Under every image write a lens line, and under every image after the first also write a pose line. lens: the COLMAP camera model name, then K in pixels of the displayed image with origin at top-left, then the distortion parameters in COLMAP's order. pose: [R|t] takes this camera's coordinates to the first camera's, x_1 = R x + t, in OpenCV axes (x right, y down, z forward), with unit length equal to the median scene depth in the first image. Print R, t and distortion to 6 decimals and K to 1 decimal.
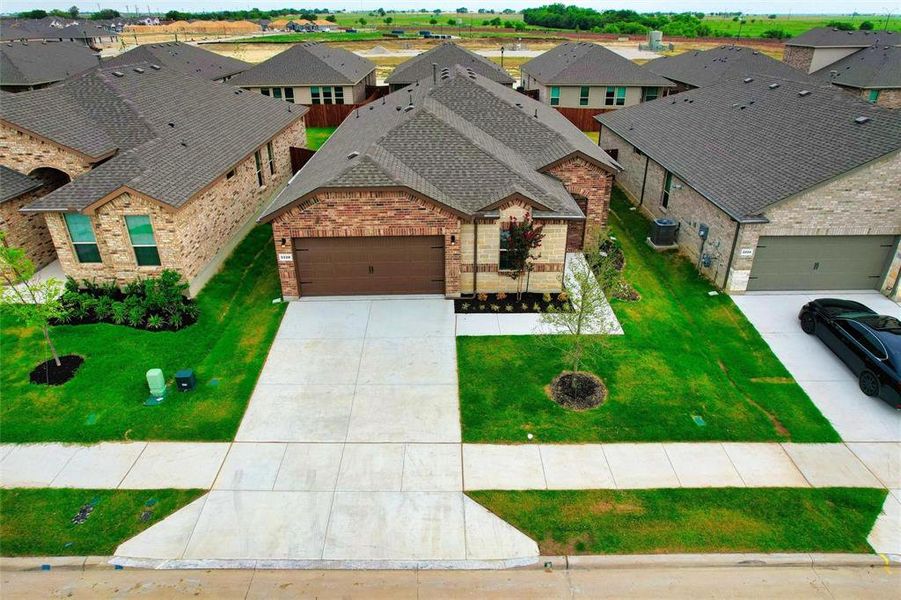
lens RADIAL K [[575.3, 0, 453.7], [0, 575.3, 301.0], [0, 0, 1]] dist [-0.051131, 0.035541]
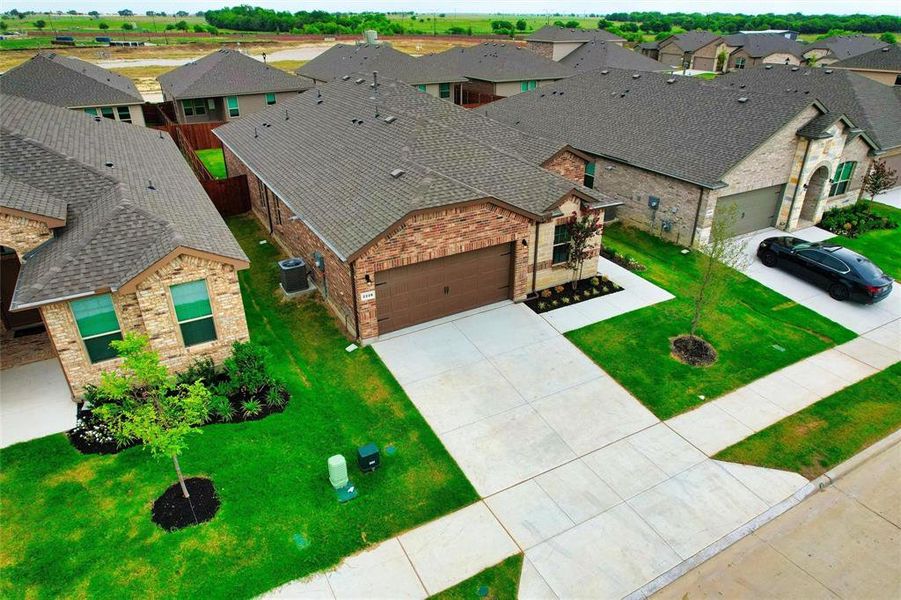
lens RADIAL K [[575.3, 0, 454.1], [0, 575.3, 302.2], [0, 0, 1]] dist [-0.051131, 0.035541]
pose [[0.878572, -0.216778, 0.425579, -0.557222], [0.216557, 0.975010, 0.049579, -0.081806], [-0.425692, 0.048603, 0.903562, 0.142332]]
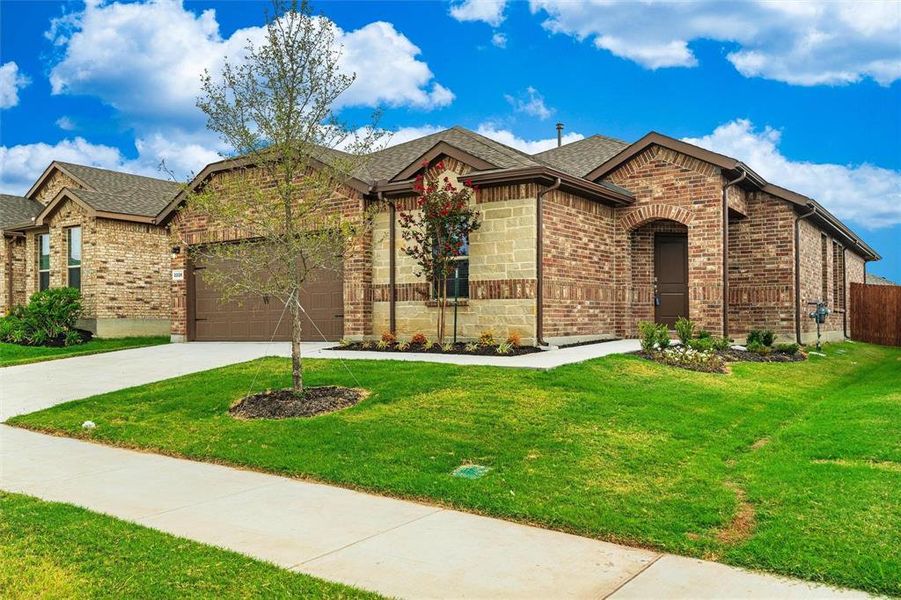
lens RADIAL K [[720.9, 0, 450.3], [0, 720.9, 303.7], [0, 0, 1]] dist [0.026697, 0.004788]
pose [[0.817578, -0.014768, -0.575629, 0.507298], [-0.257821, 0.884477, -0.388881, 0.220389], [0.514874, 0.466349, 0.719321, 0.541882]]
